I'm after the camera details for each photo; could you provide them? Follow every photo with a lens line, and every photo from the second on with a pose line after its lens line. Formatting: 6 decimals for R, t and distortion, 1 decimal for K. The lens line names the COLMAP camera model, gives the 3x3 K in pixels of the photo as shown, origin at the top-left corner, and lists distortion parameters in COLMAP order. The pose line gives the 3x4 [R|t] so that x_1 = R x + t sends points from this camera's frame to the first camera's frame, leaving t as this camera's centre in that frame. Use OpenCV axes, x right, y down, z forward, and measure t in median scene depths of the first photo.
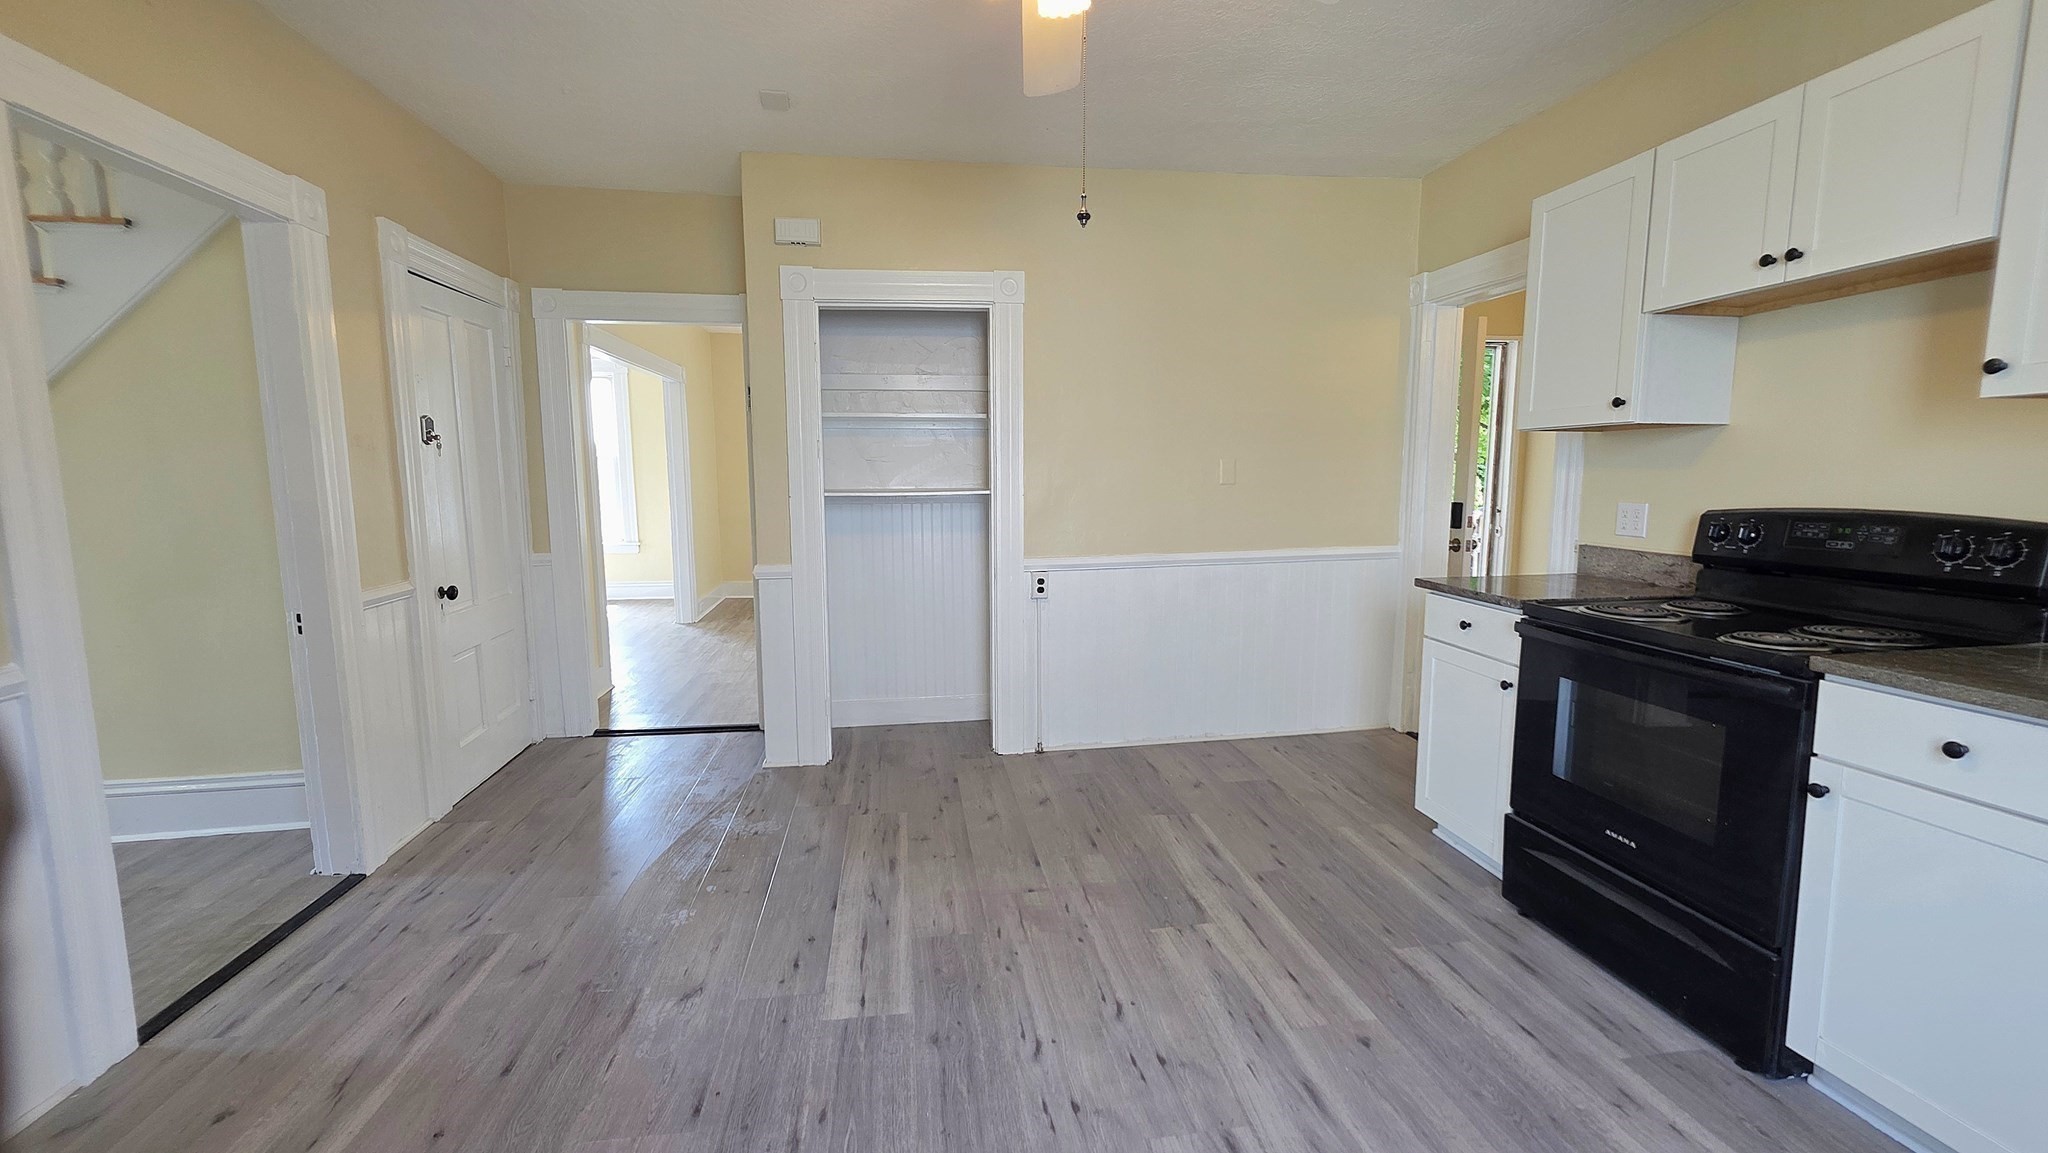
lens RADIAL K [[825.3, 0, 1015.4], [0, 825.3, 566.5], [0, 0, 1]] dist [0.002441, -0.002087]
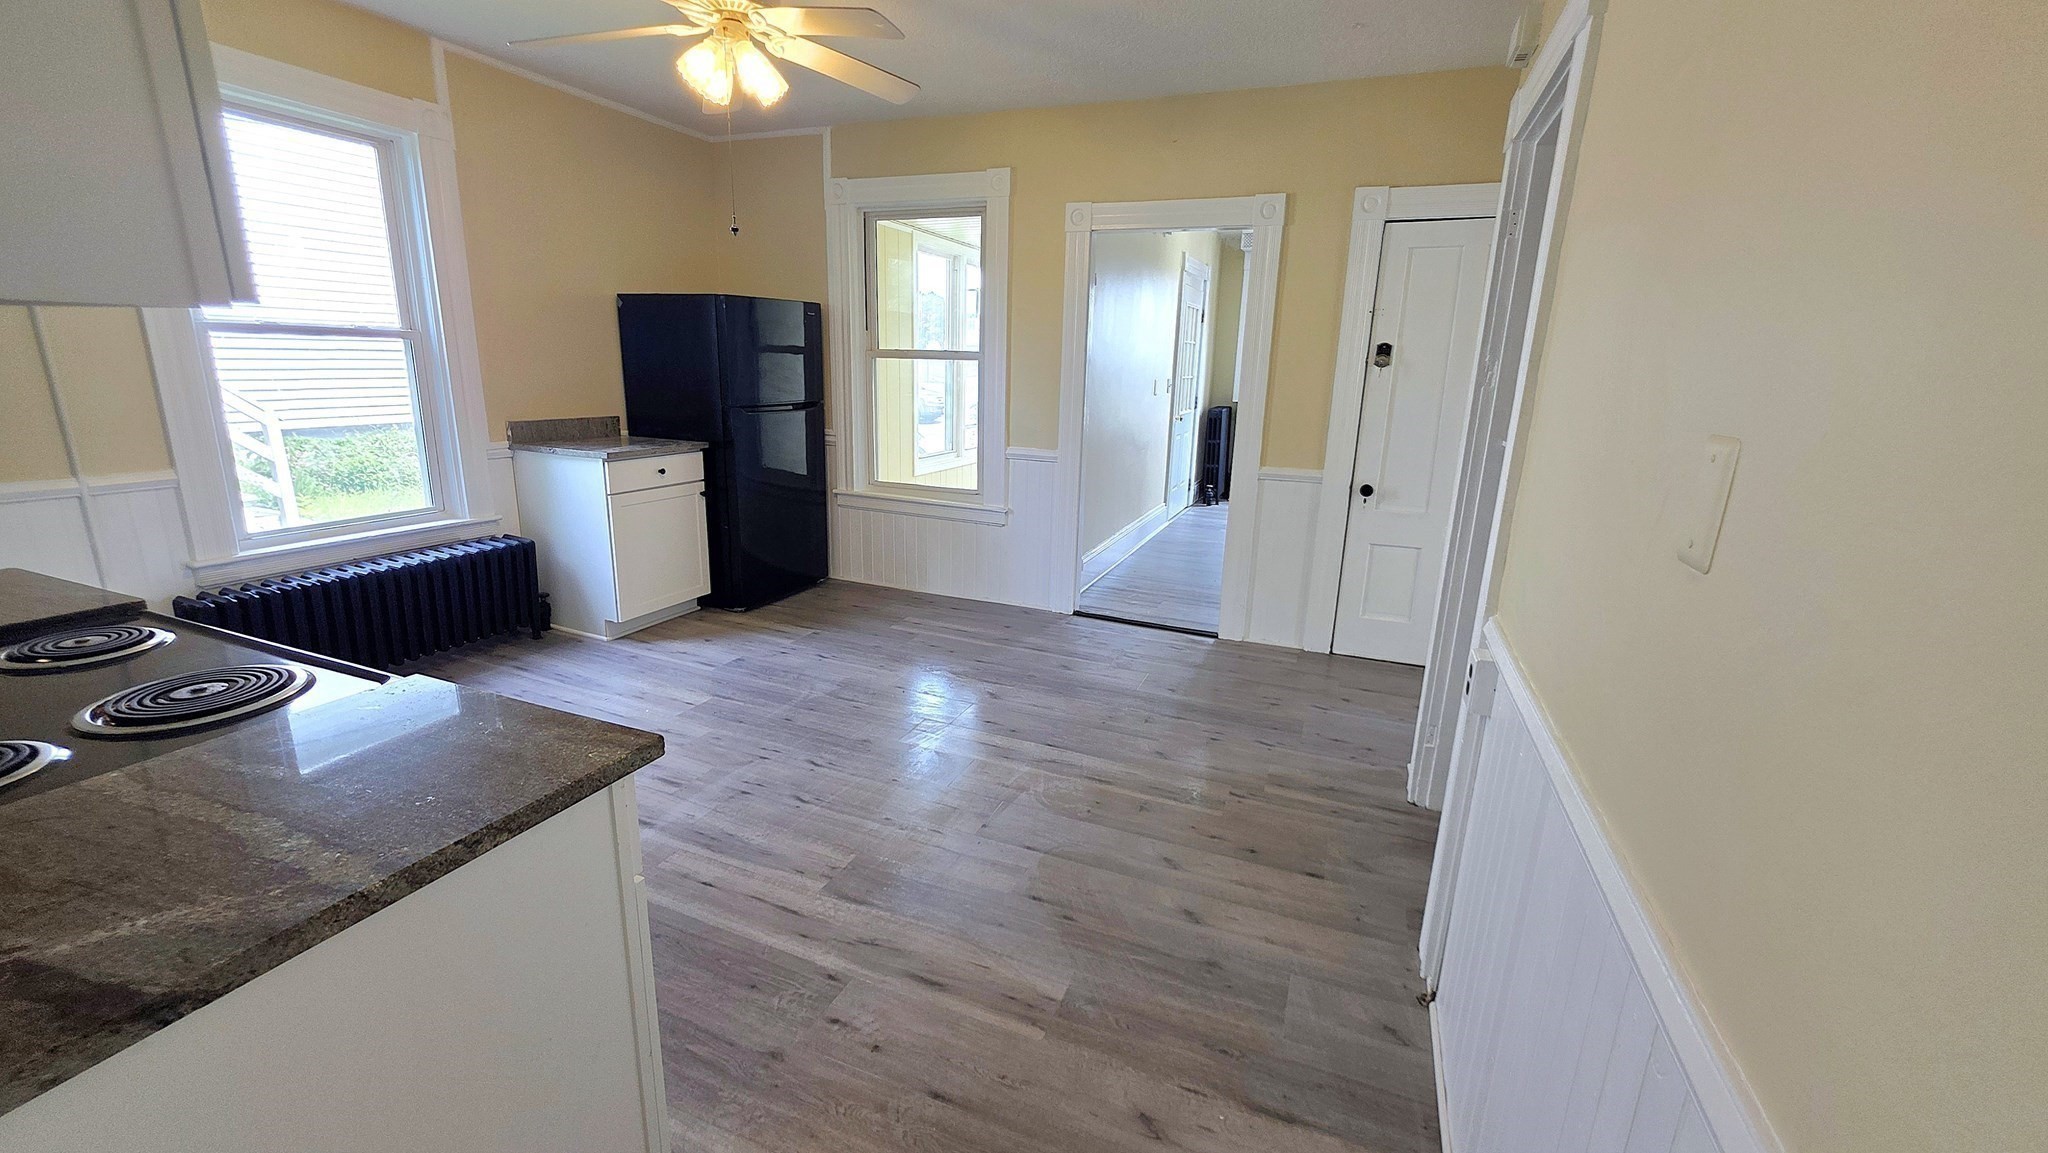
lens RADIAL K [[825.3, 0, 1015.4], [0, 825.3, 566.5], [0, 0, 1]] dist [0.002441, -0.002087]
pose [[-0.516338, 0.201958, -0.832230, 0.817613], [-0.122148, 0.944491, 0.304985, -0.224448], [0.847629, 0.259131, -0.463009, 1.511939]]
